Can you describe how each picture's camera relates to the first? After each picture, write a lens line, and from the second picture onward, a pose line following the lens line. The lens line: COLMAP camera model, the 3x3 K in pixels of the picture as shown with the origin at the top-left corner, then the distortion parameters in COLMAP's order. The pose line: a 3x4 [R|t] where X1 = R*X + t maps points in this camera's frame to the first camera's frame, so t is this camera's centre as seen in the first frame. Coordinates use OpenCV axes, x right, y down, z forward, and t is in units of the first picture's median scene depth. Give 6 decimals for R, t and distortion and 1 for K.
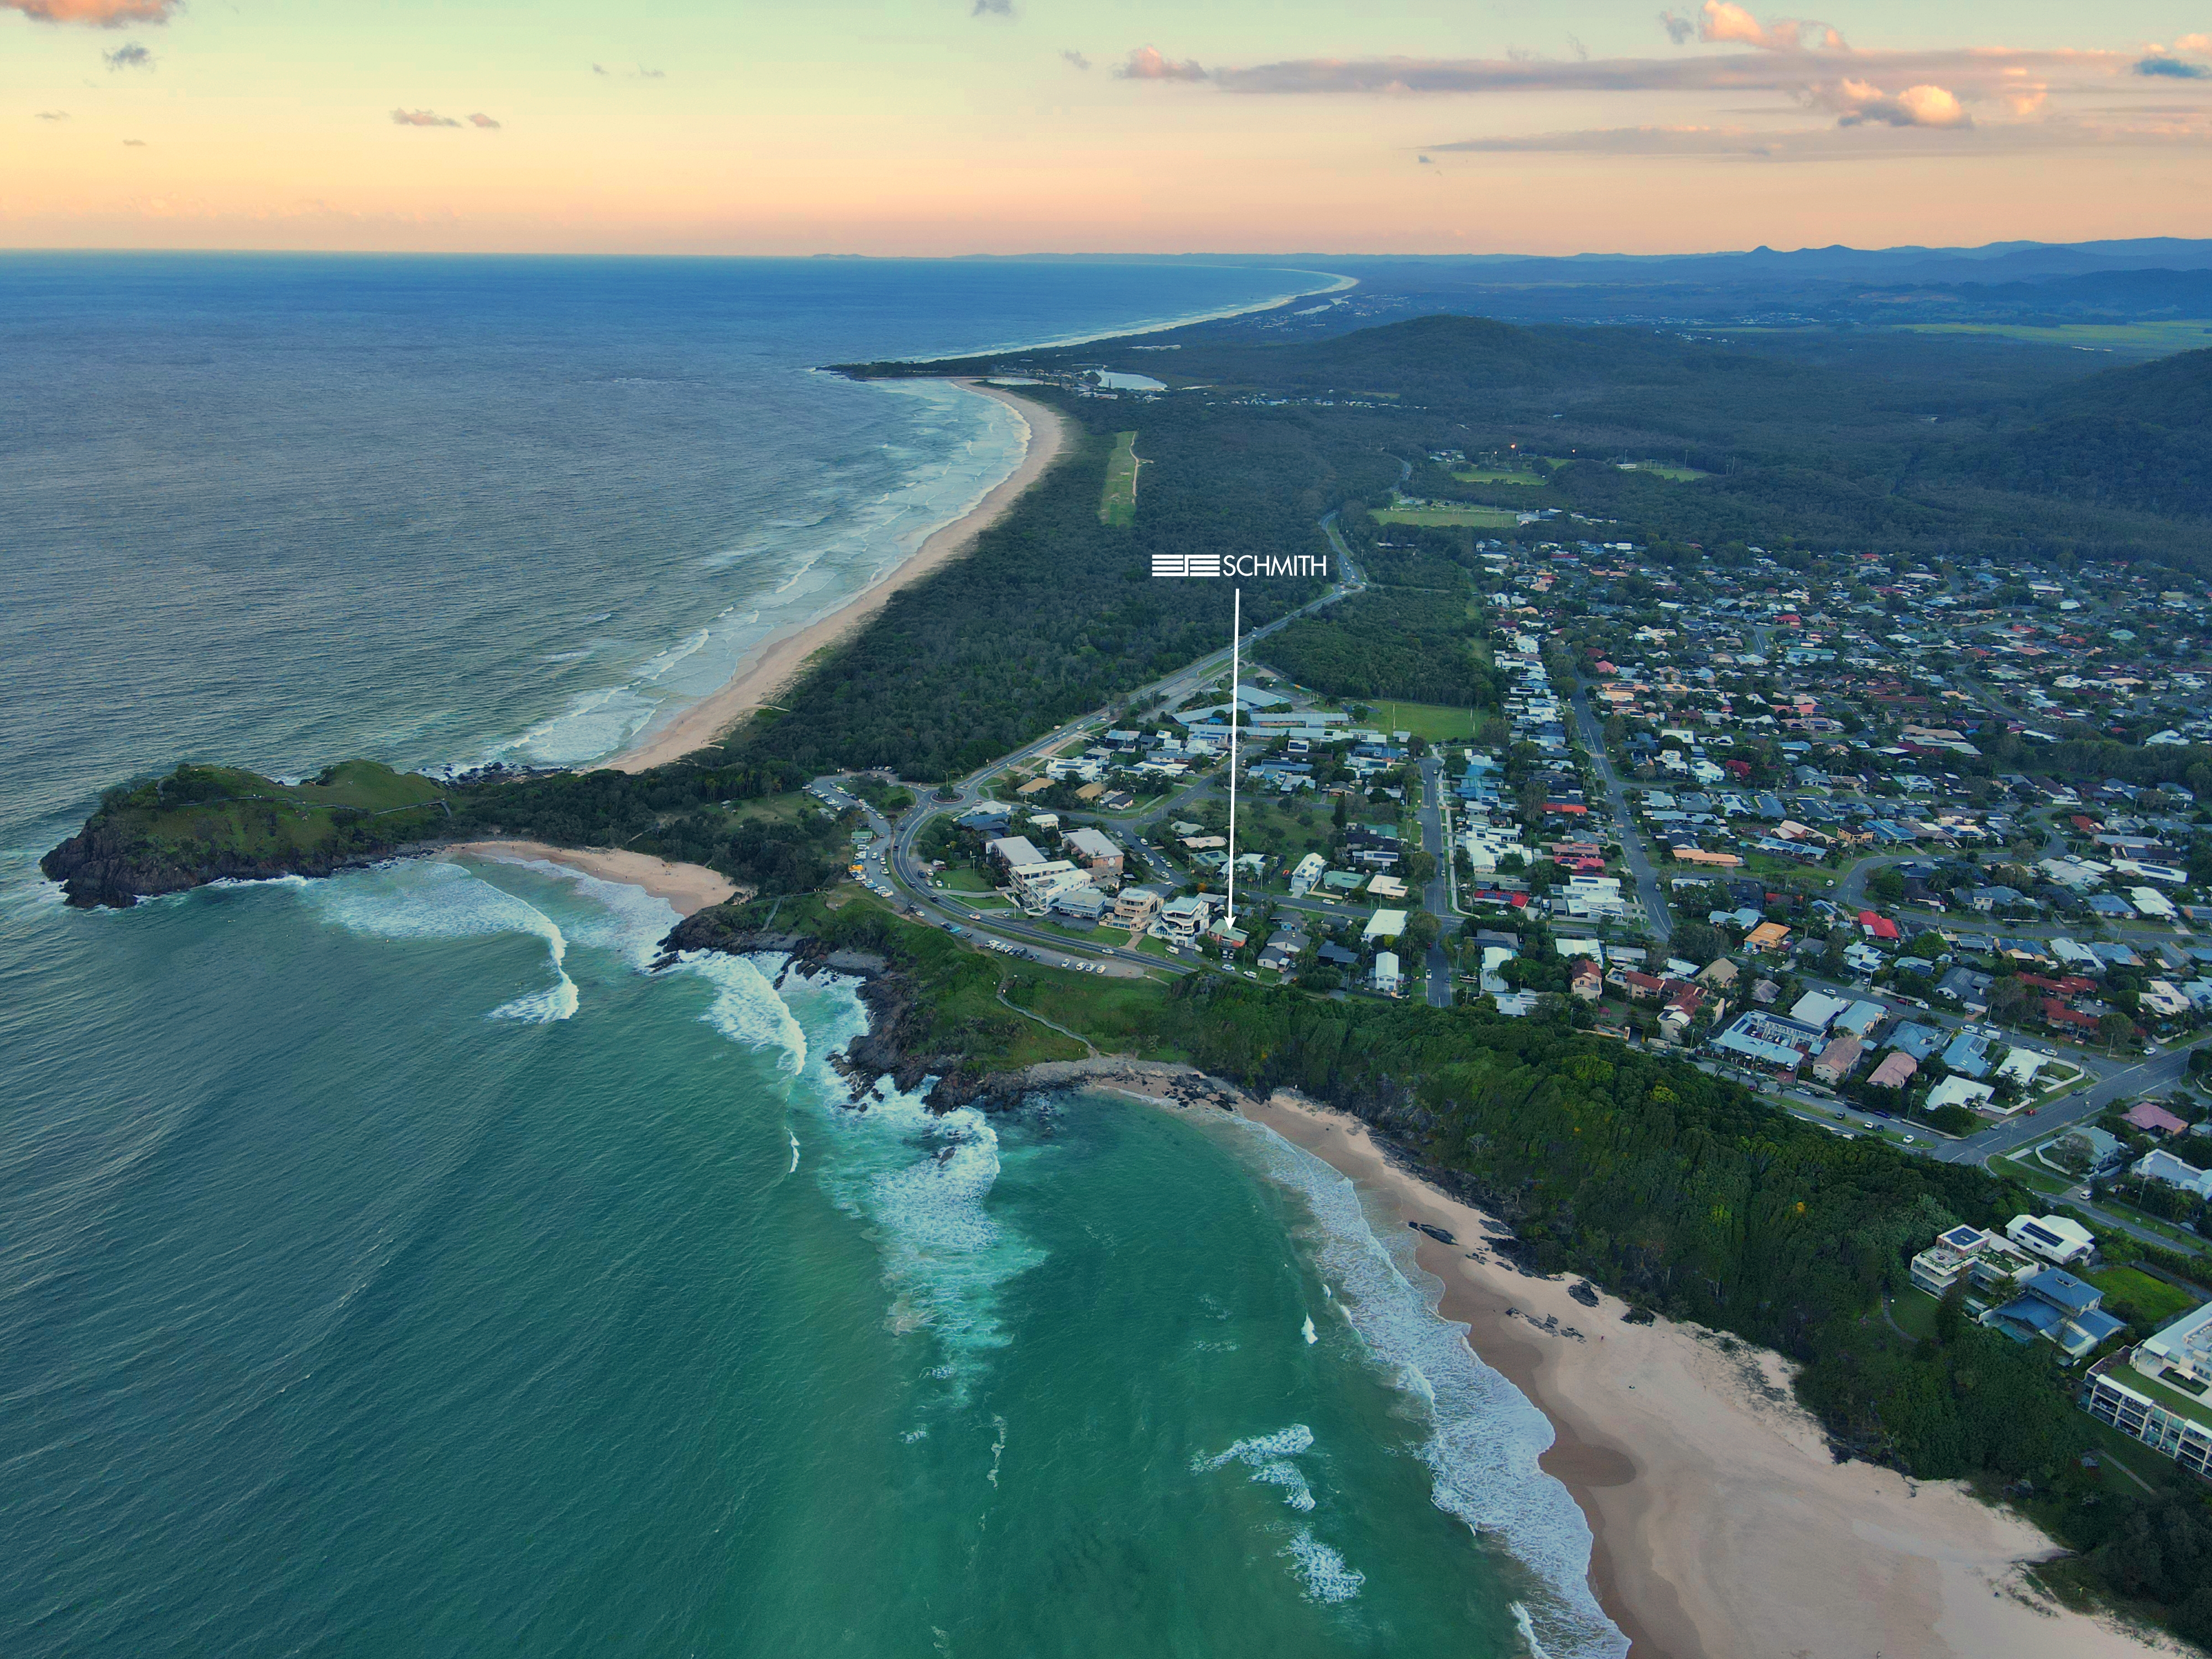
lens RADIAL K [[1617.4, 0, 1106.0], [0, 1617.4, 829.5], [0, 0, 1]] dist [0.004738, 0.033854]
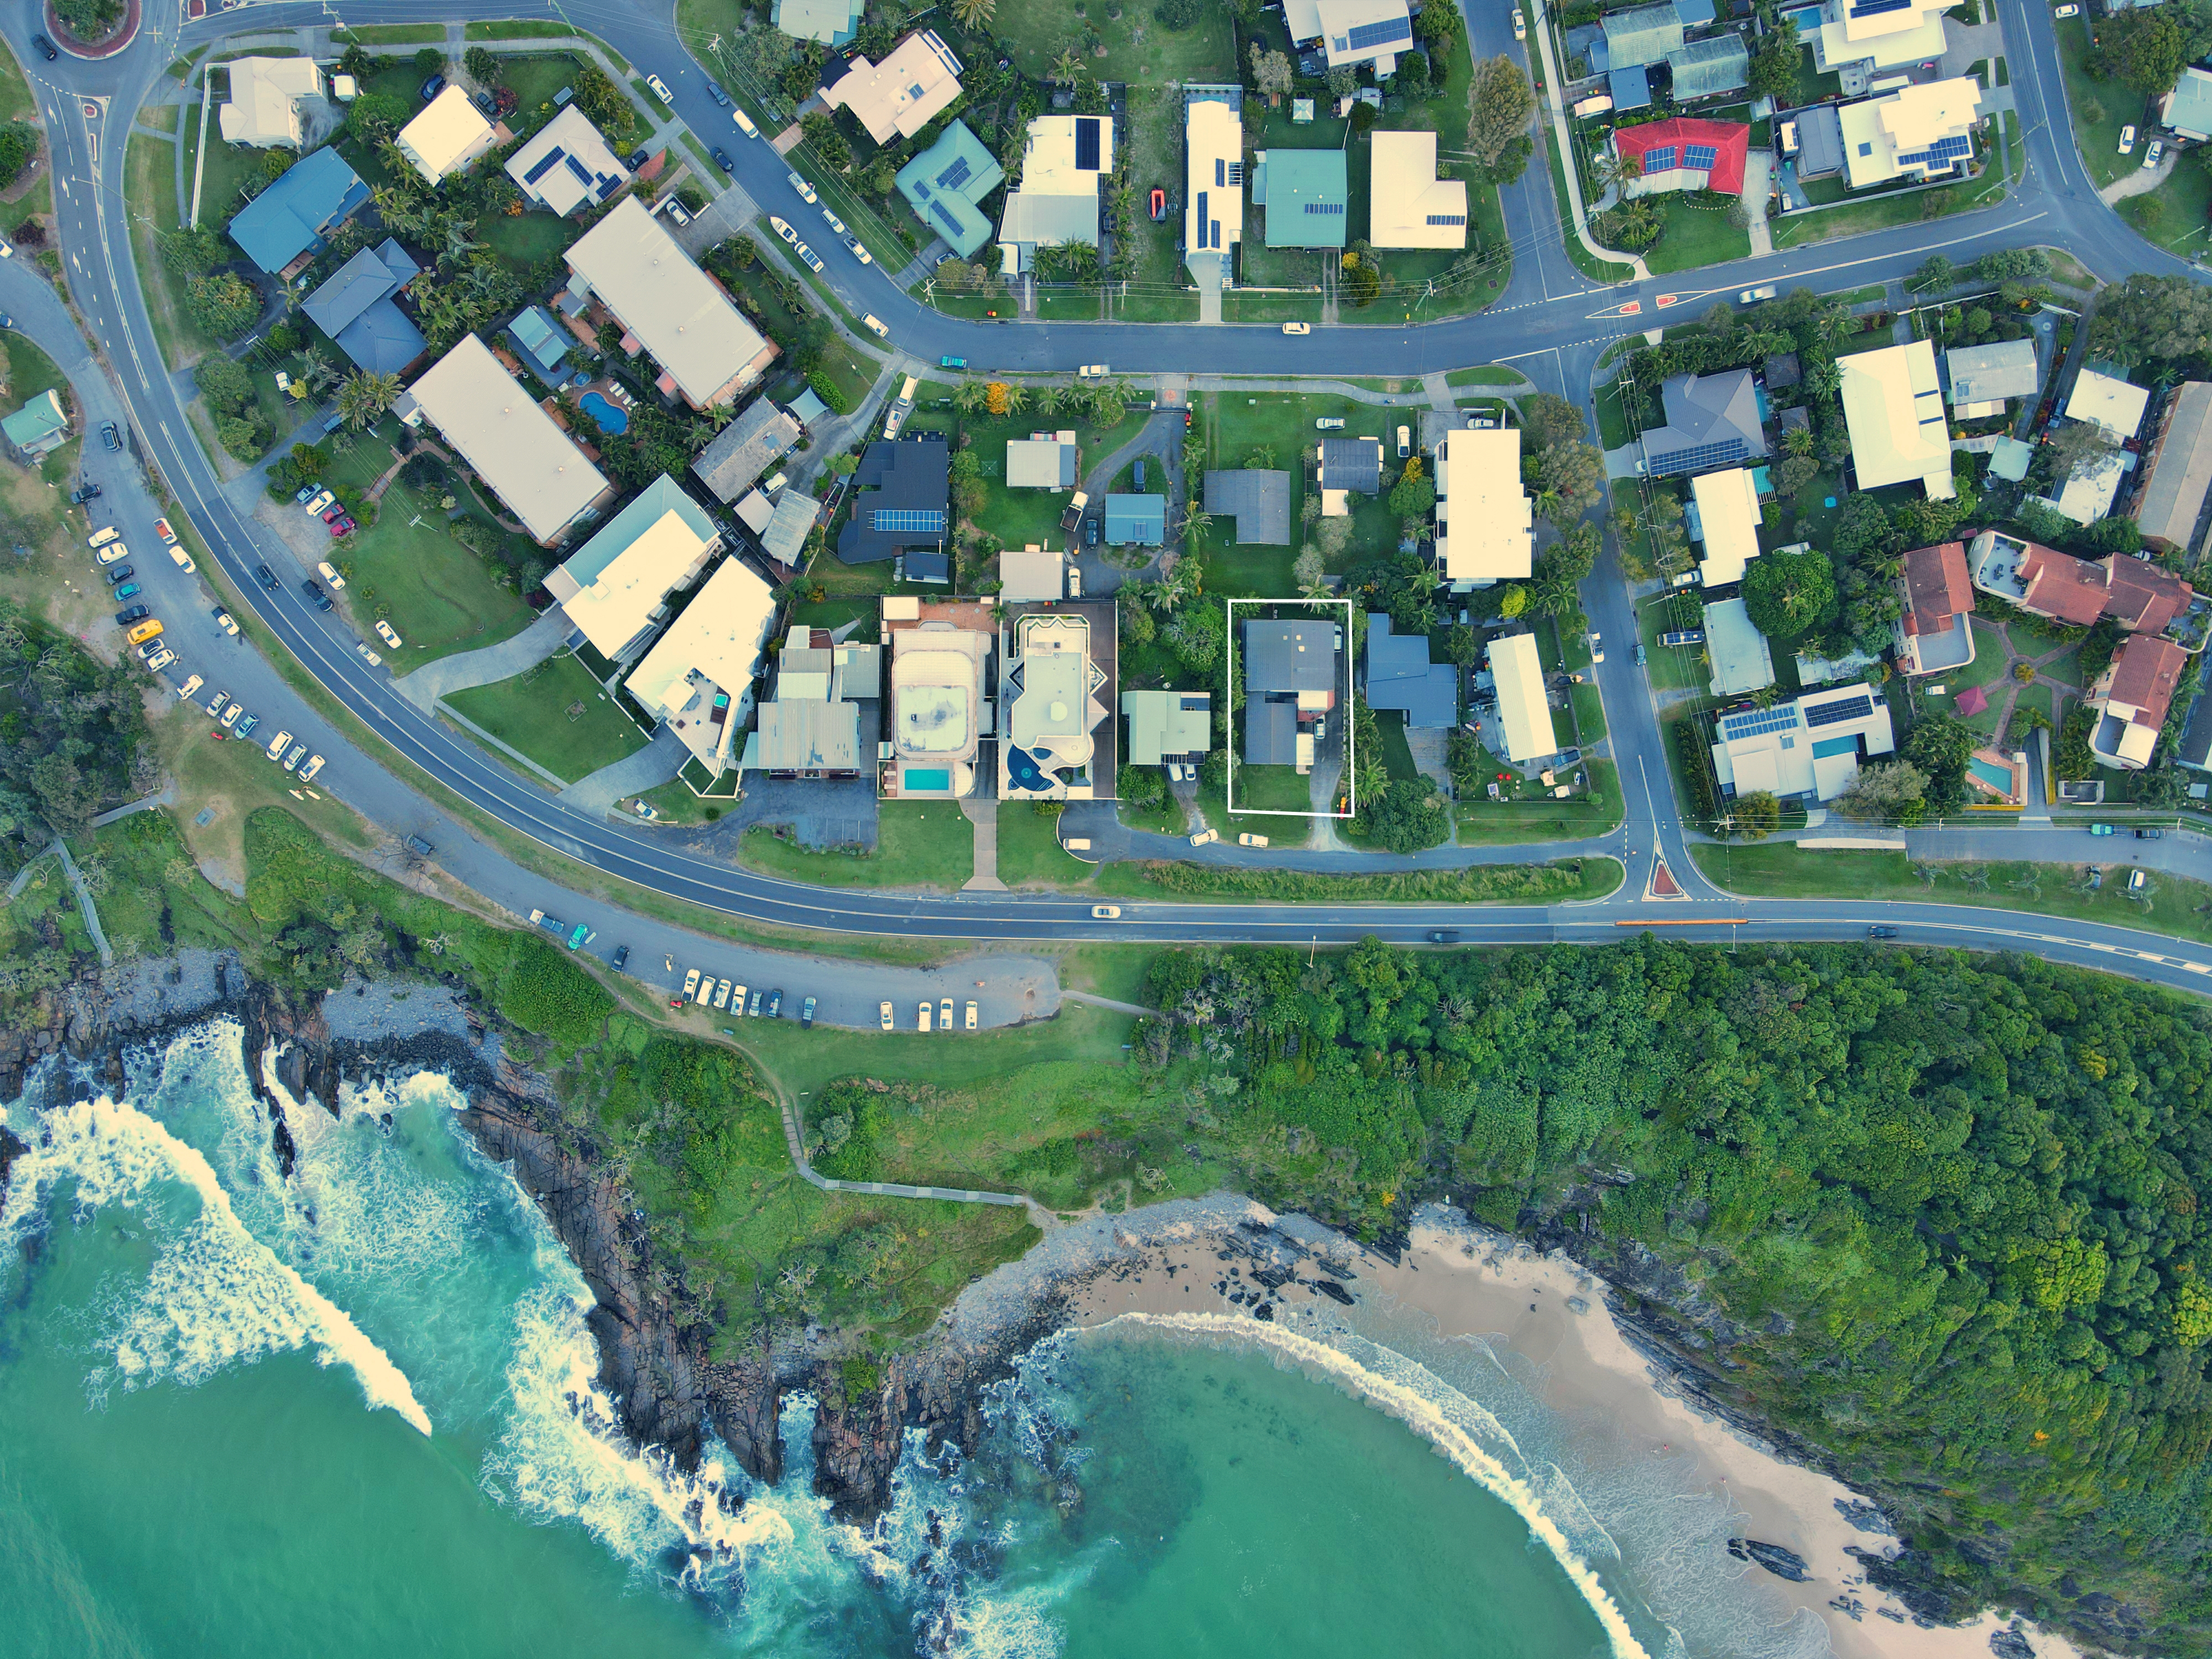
lens RADIAL K [[1617.4, 0, 1106.0], [0, 1617.4, 829.5], [0, 0, 1]] dist [0.004738, 0.033854]
pose [[0.930502, -0.366271, 0.003347, 0.039476], [0.116800, 0.305364, 0.945045, -0.282187], [-0.347165, -0.878976, 0.326923, 0.691364]]
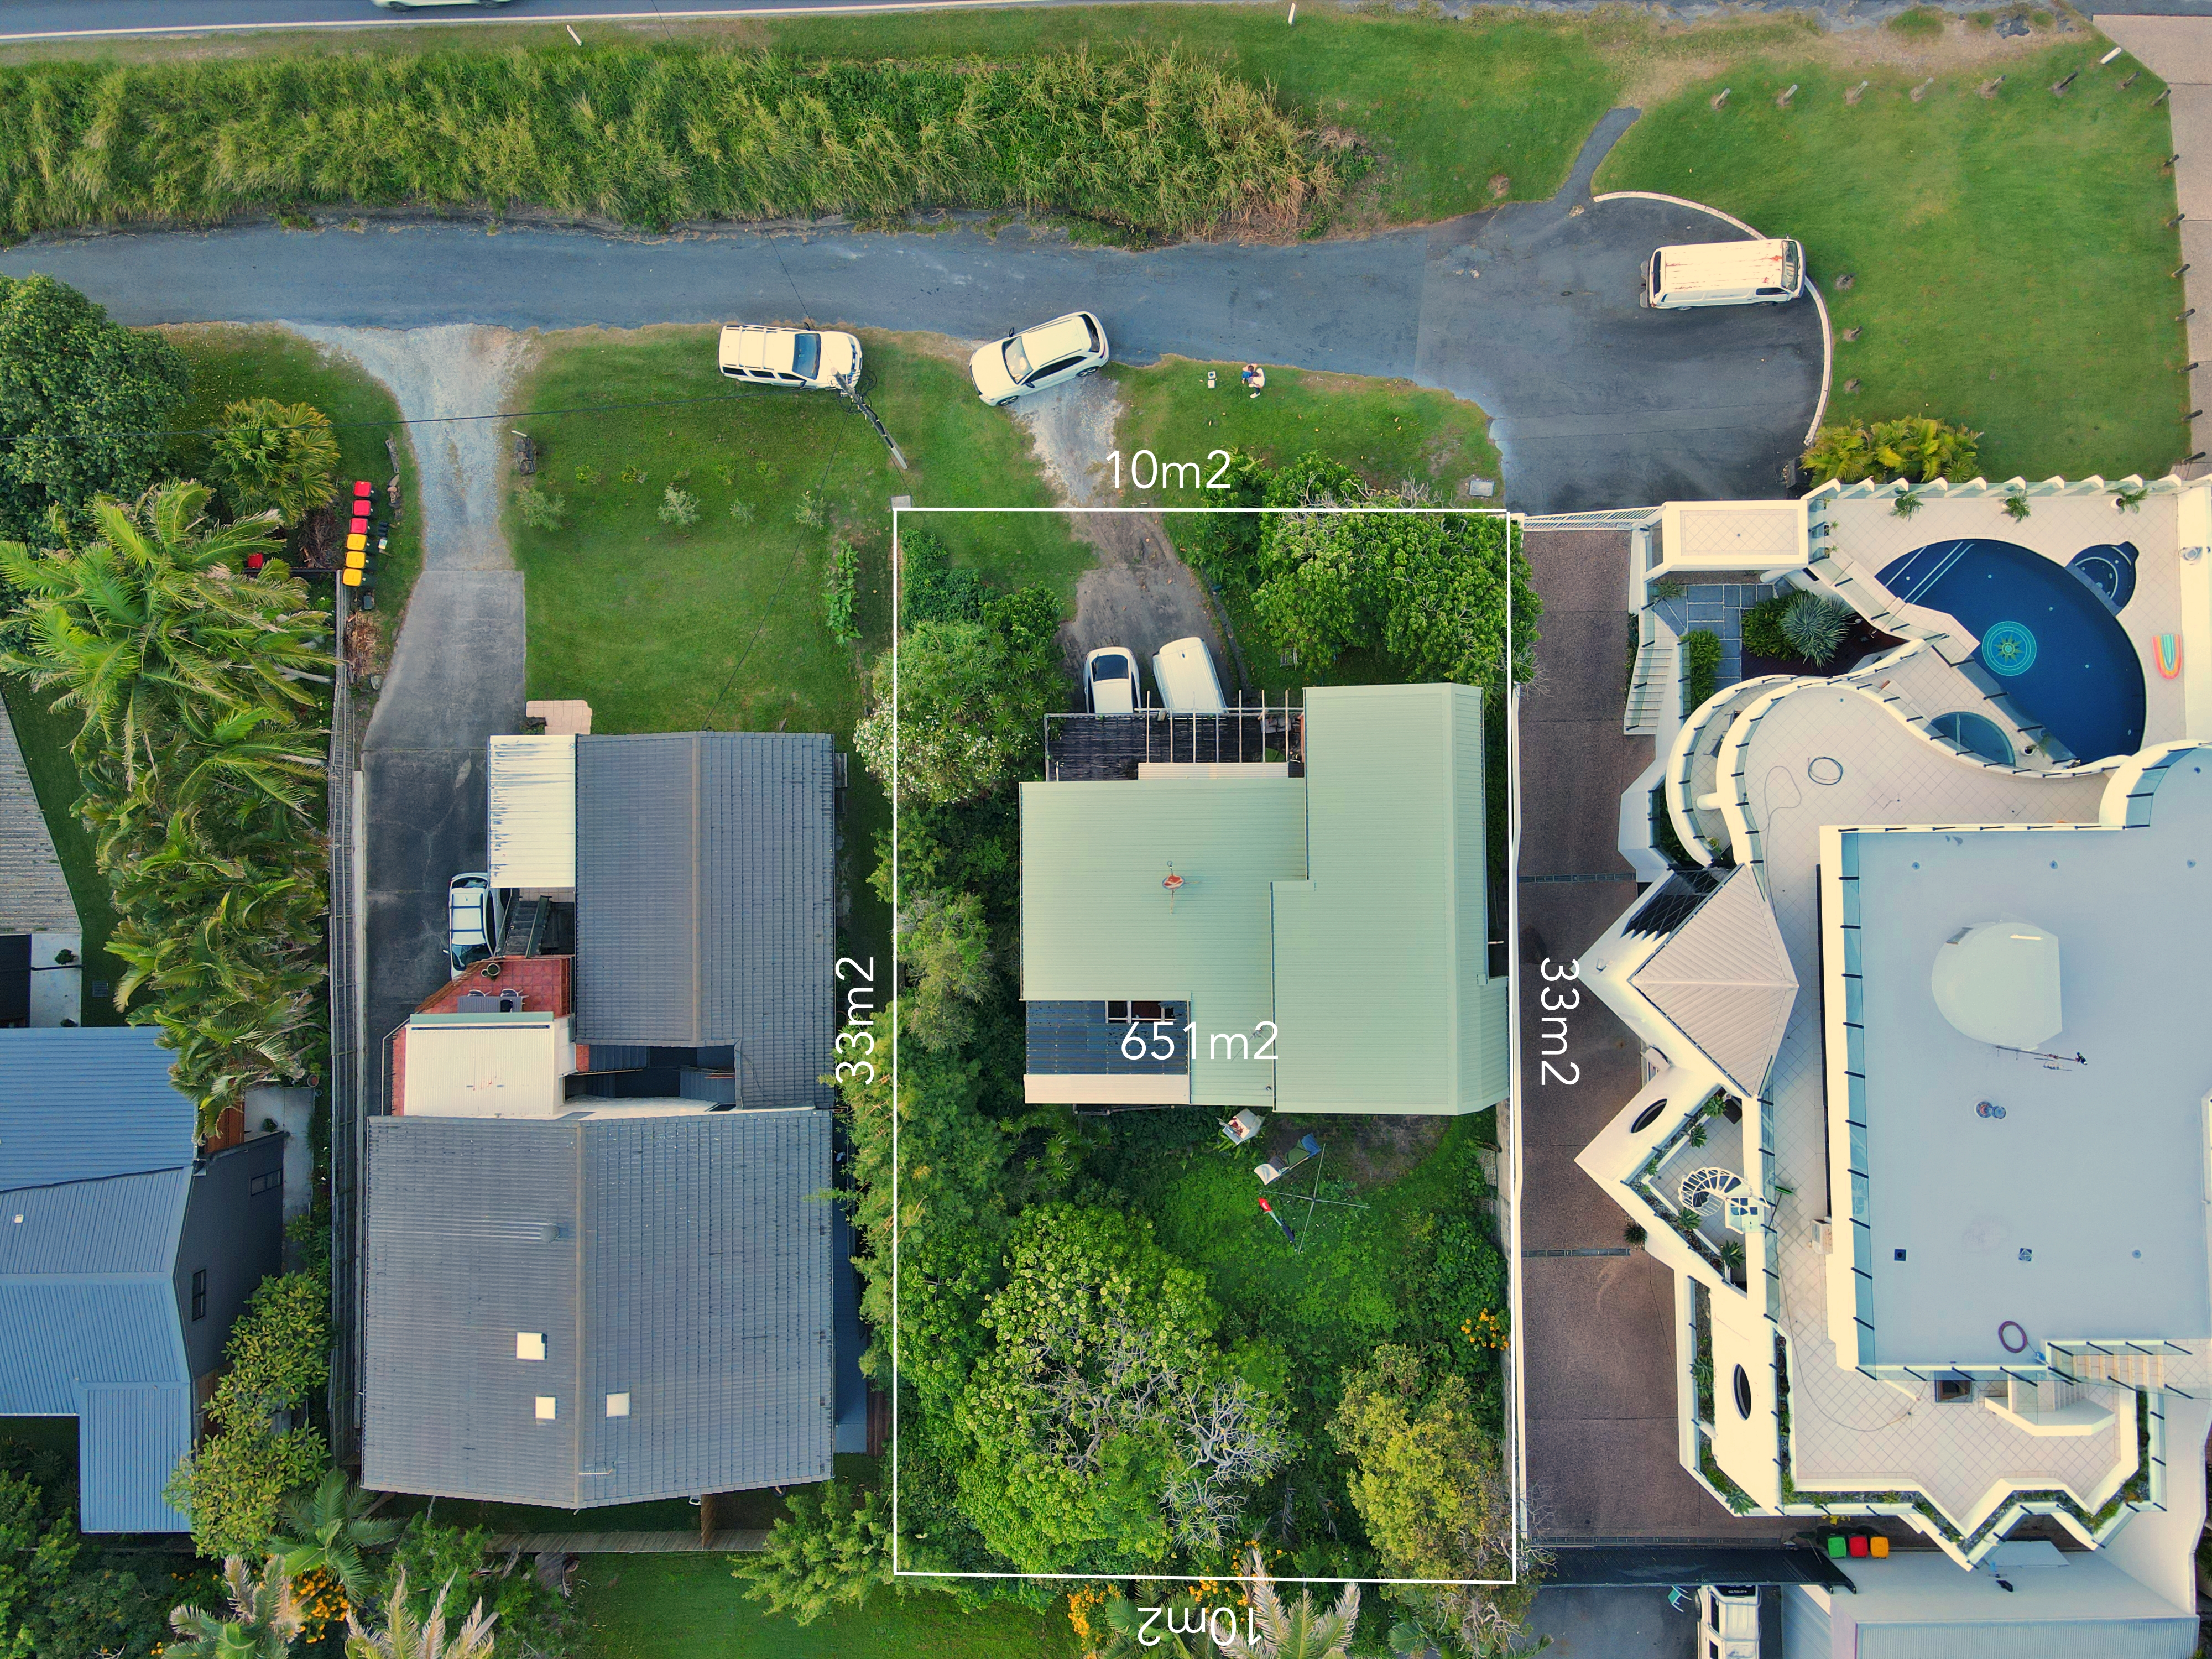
lens RADIAL K [[1531.3, 0, 1106.0], [0, 1531.3, 829.5], [0, 0, 1]] dist [0.009656, 0.004165]
pose [[-0.924483, 0.379875, -0.032022, 0.068233], [-0.144901, -0.272457, 0.951195, -0.003652], [0.352610, 0.884004, 0.306926, 0.800830]]
